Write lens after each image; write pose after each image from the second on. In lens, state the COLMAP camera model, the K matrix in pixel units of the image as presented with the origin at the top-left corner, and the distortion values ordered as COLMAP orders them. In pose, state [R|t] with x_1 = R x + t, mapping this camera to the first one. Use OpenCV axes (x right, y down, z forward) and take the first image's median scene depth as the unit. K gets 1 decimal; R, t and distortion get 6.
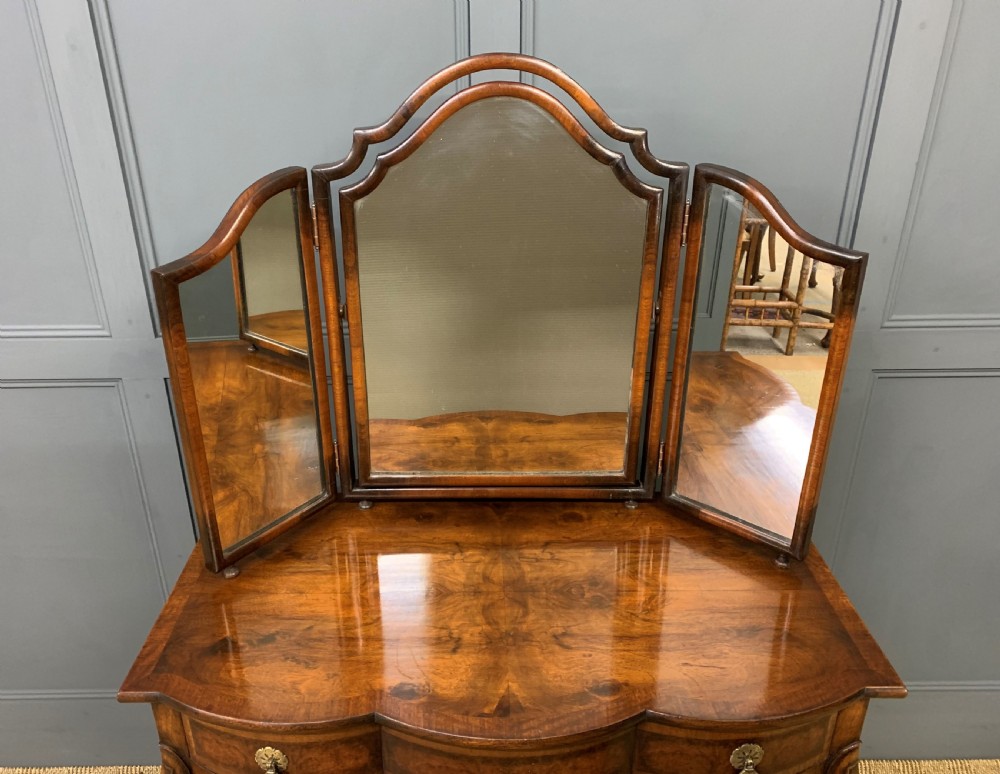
lens RADIAL K [[806.3, 0, 469.8], [0, 806.3, 371.2], [0, 0, 1]] dist [0.016745, -0.022170]
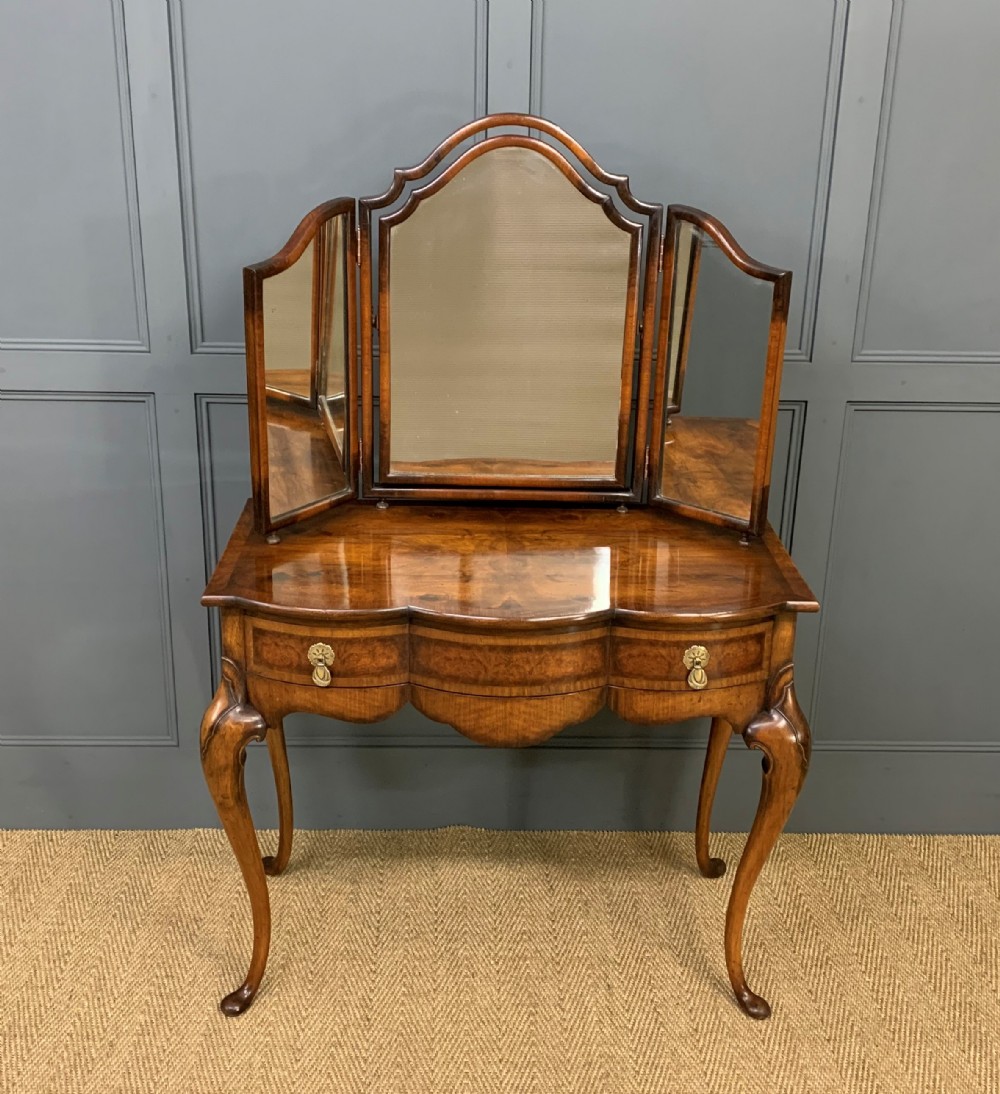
lens RADIAL K [[1356.9, 0, 487.2], [0, 1356.9, 479.9], [0, 0, 1]] dist [0.022941, 0.000000]
pose [[0.999325, 0.023376, 0.028340, -0.047525], [-0.020709, 0.995636, -0.090994, 0.355172], [-0.030343, 0.090346, 0.995448, -1.017435]]
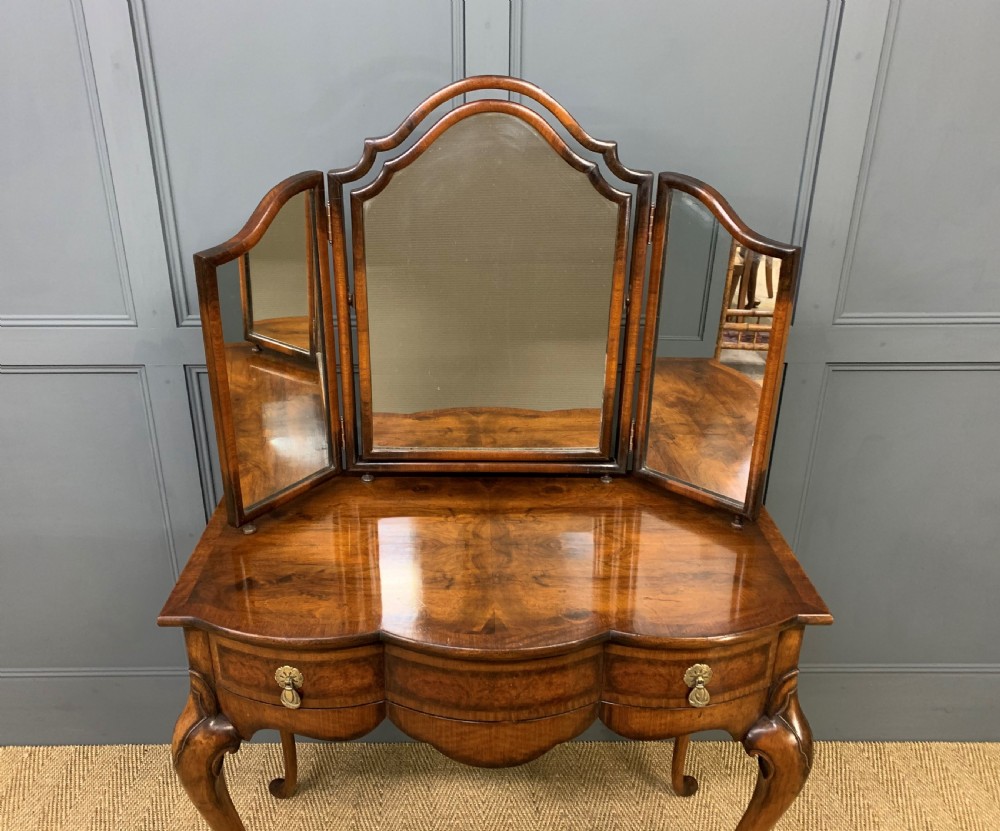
lens RADIAL K [[861.3, 0, 468.6], [0, 861.3, 392.4], [0, 0, 1]] dist [0.034499, -0.046682]
pose [[0.999916, 0.008653, 0.009615, -0.003180], [-0.008430, 0.999699, -0.023038, 0.088282], [-0.009812, 0.022955, 0.999688, -0.224577]]
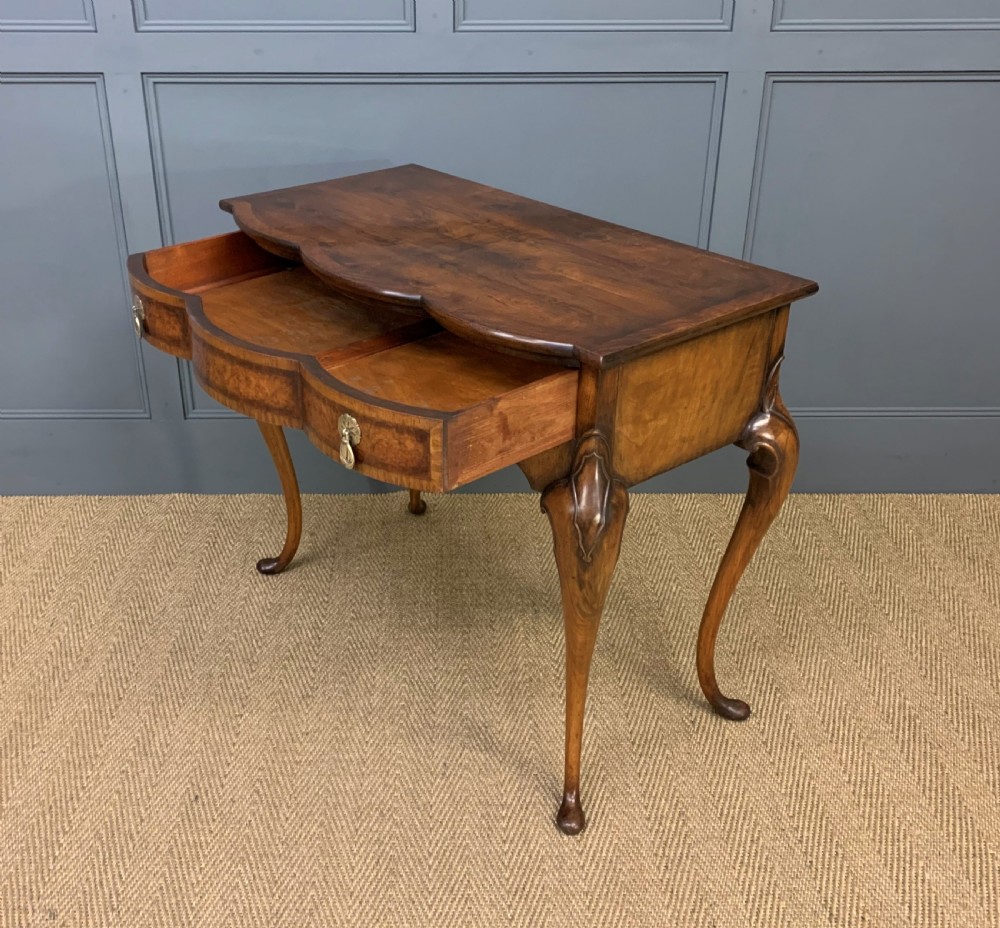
lens RADIAL K [[1155.7, 0, 456.7], [0, 1155.7, 433.7], [0, 0, 1]] dist [0.069797, 0.000000]
pose [[0.999858, 0.009396, 0.013975, 0.054851], [-0.009853, 0.999408, 0.032951, 0.576869], [-0.013657, -0.033084, 0.999359, -0.829124]]
